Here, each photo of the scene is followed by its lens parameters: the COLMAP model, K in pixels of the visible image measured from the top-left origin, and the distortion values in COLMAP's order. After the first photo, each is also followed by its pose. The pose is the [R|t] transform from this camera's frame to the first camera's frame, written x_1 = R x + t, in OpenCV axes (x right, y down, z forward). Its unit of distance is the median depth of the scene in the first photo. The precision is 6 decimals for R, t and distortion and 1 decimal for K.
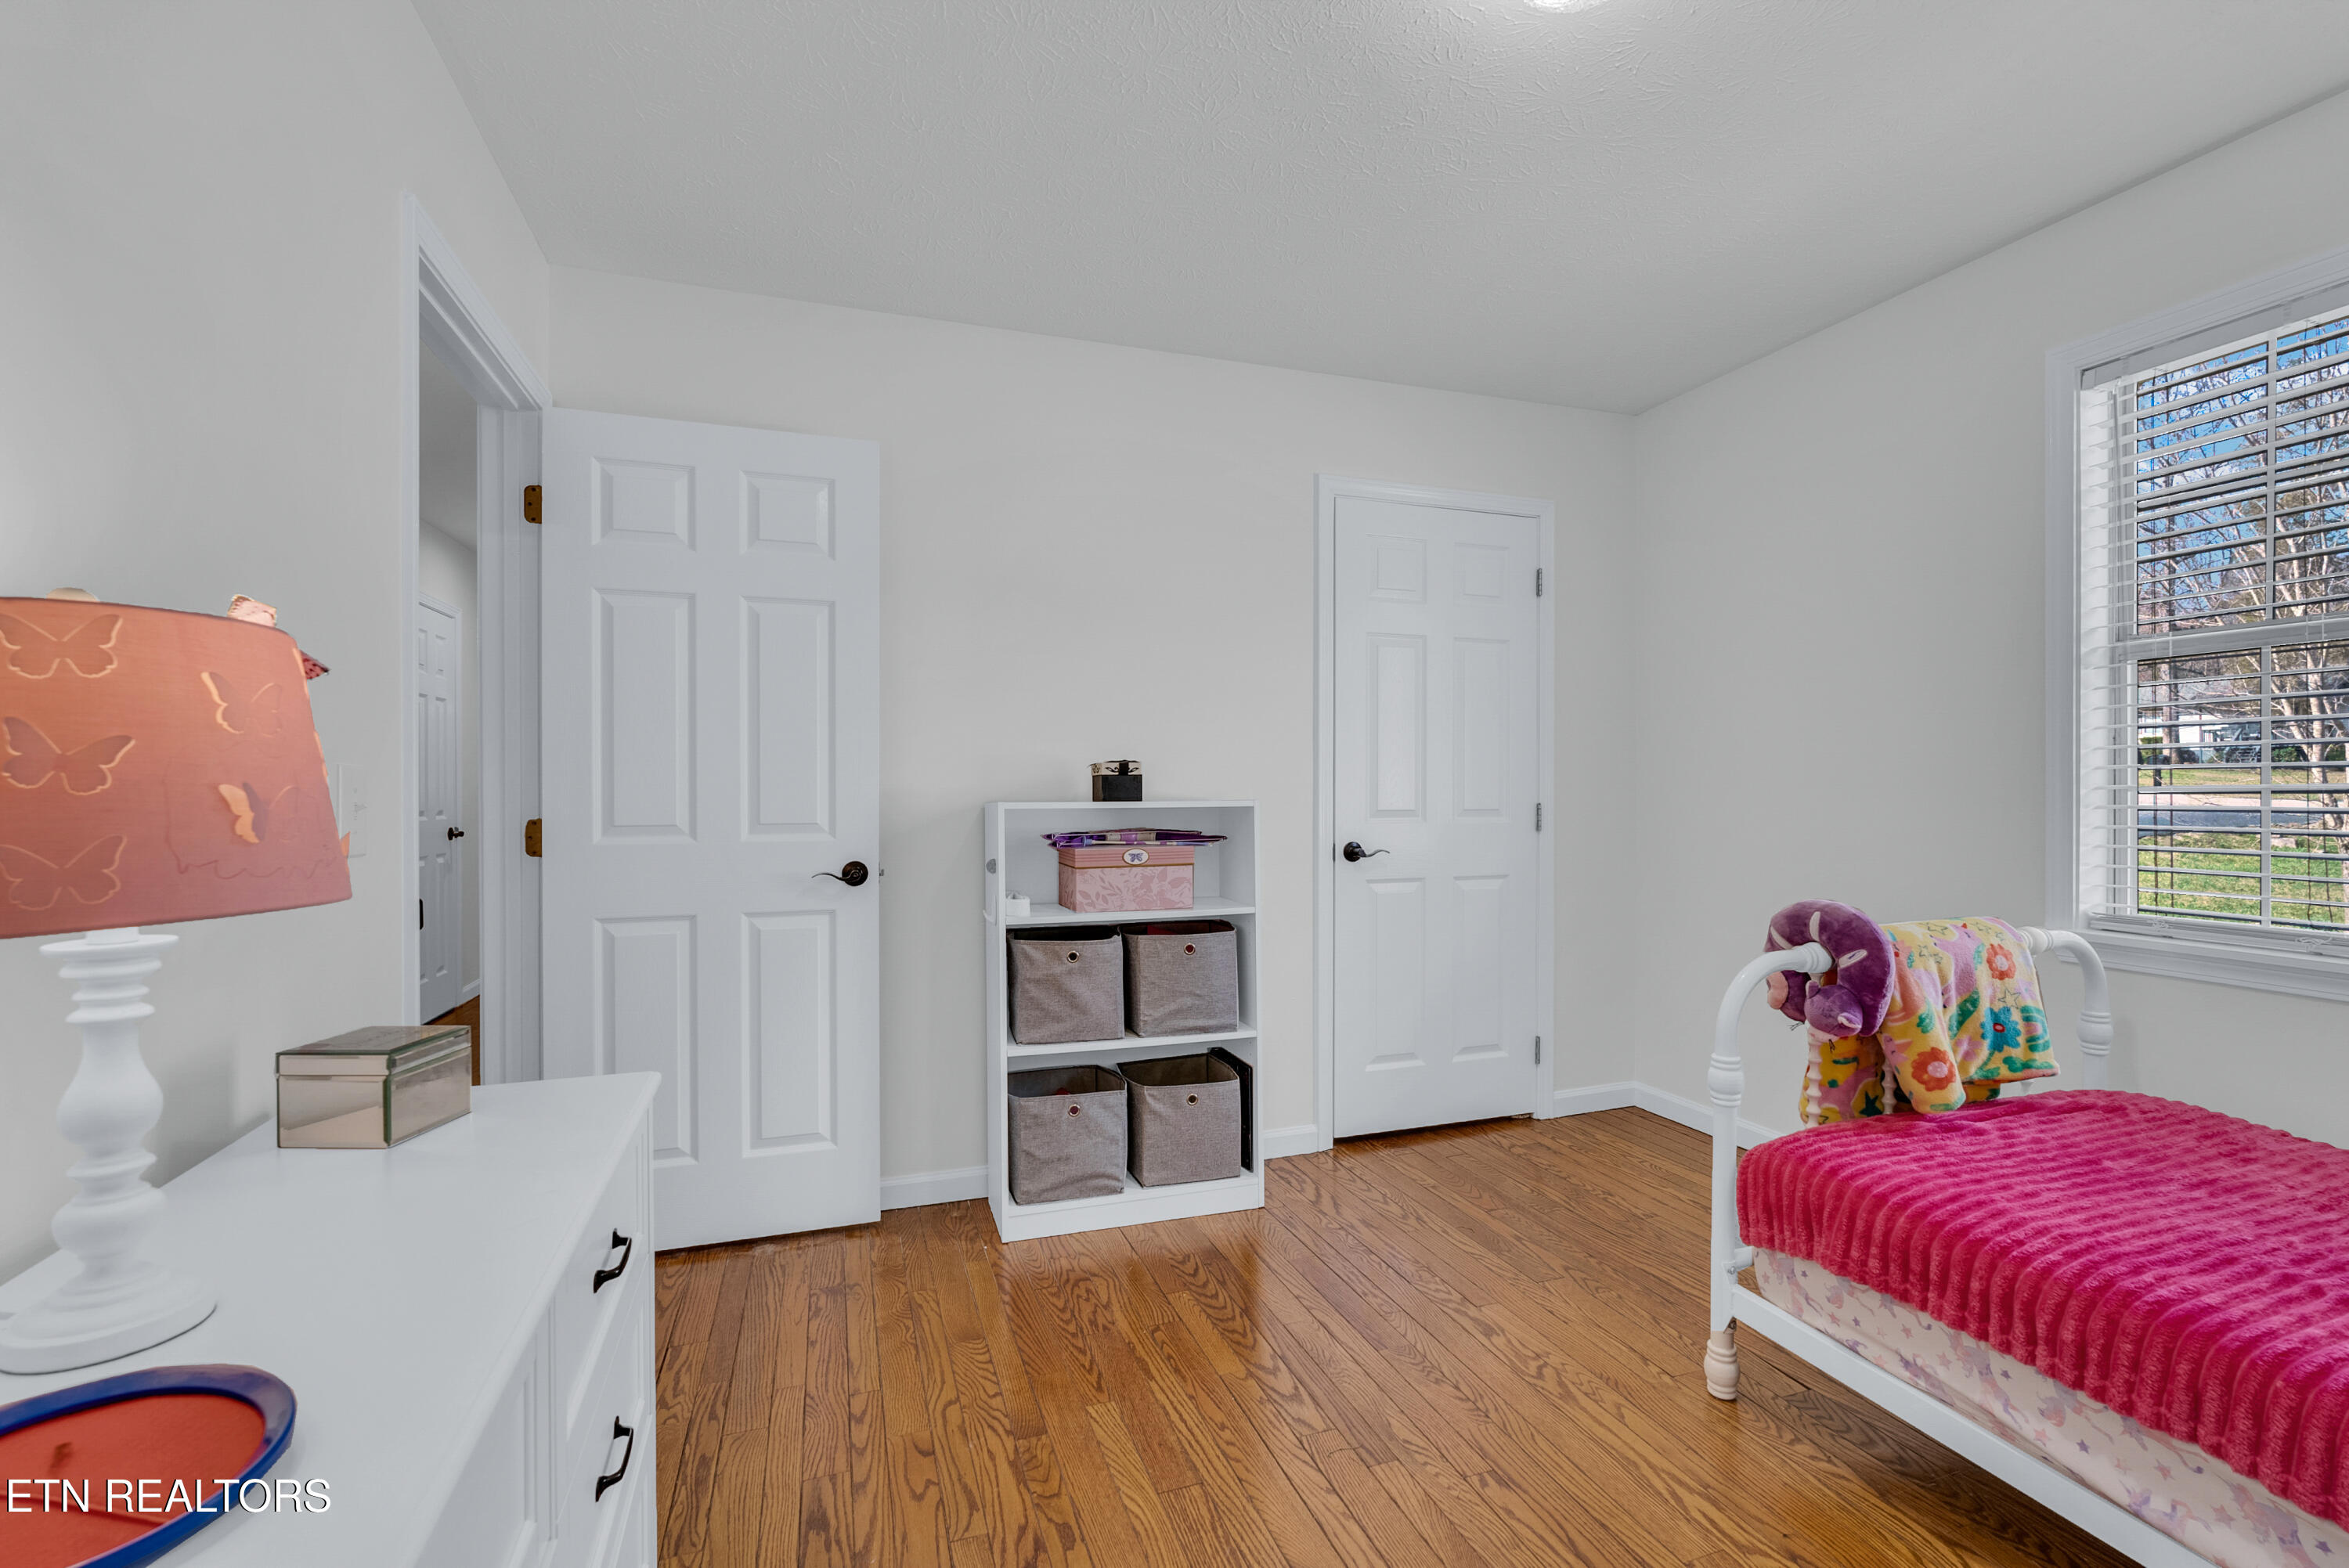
lens RADIAL K [[1027.1, 0, 1194.9], [0, 1027.1, 785.7], [0, 0, 1]] dist [-0.006726, 0.000947]
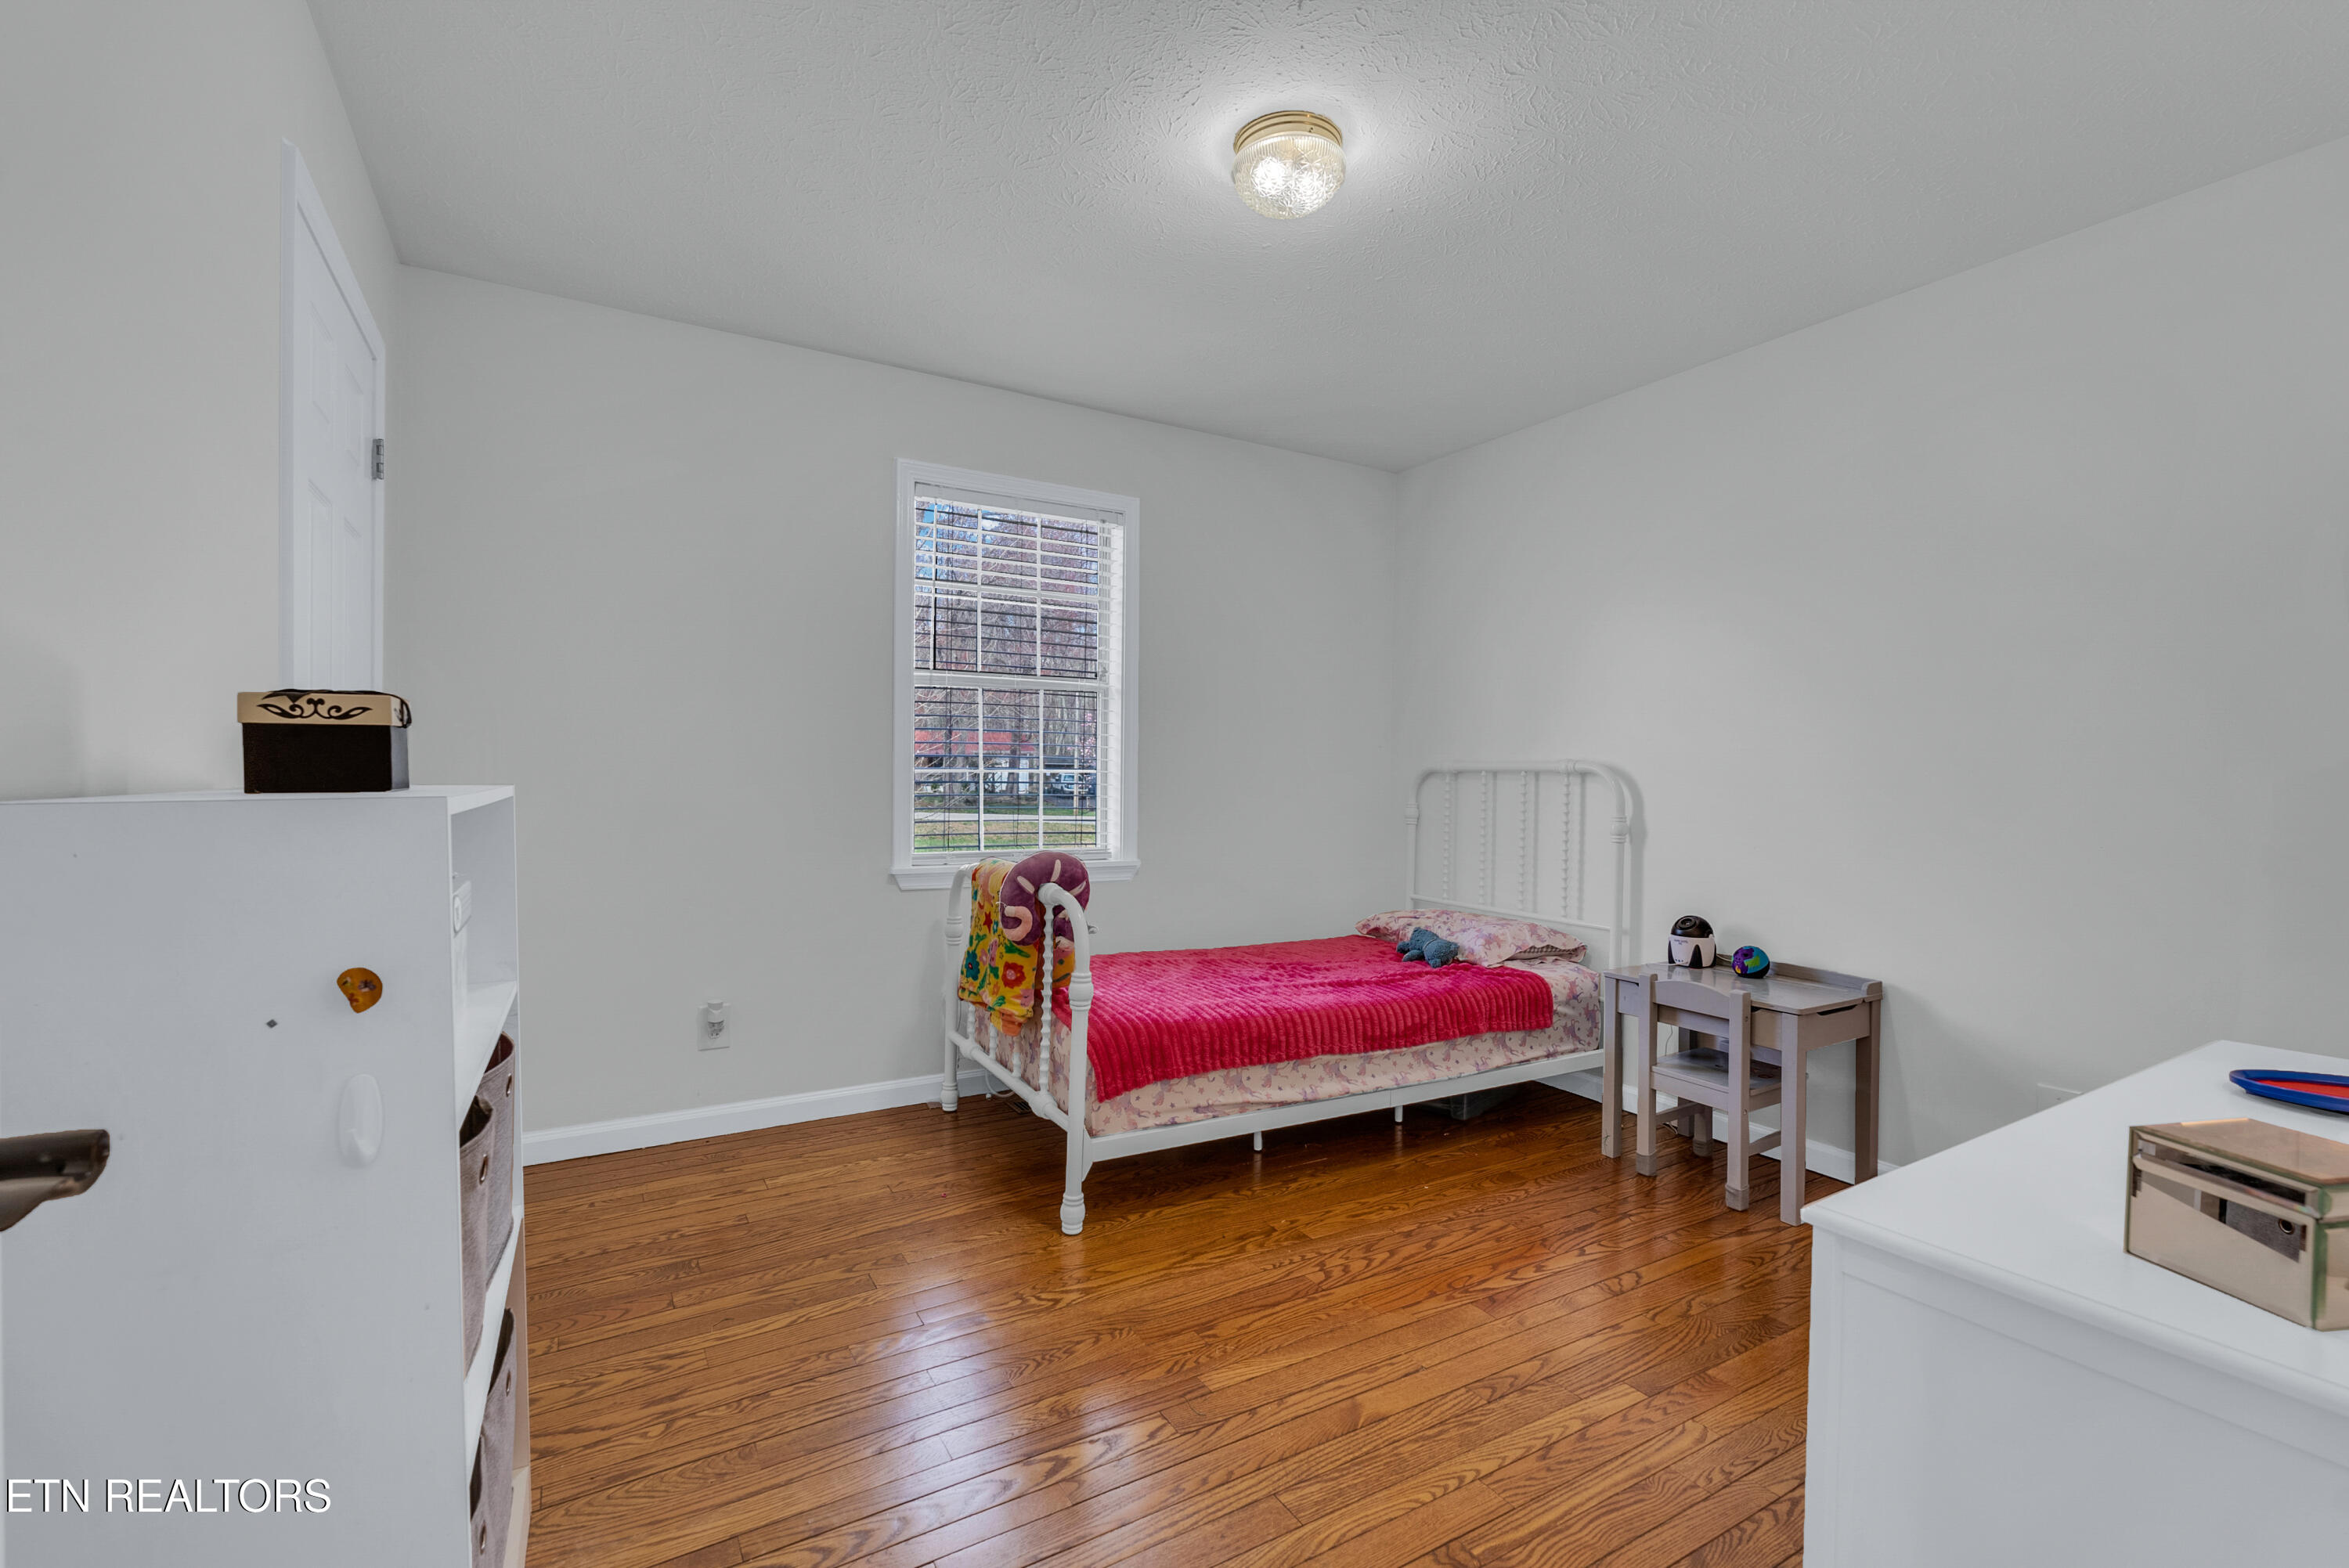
lens RADIAL K [[1027.1, 0, 1195.0], [0, 1027.1, 791.4], [0, 0, 1]] dist [-0.006726, 0.000947]
pose [[-0.189963, -0.020153, 0.981584, -0.893532], [-0.009828, 0.999778, 0.018625, 0.006592], [-0.981742, -0.006109, -0.190119, 1.242400]]
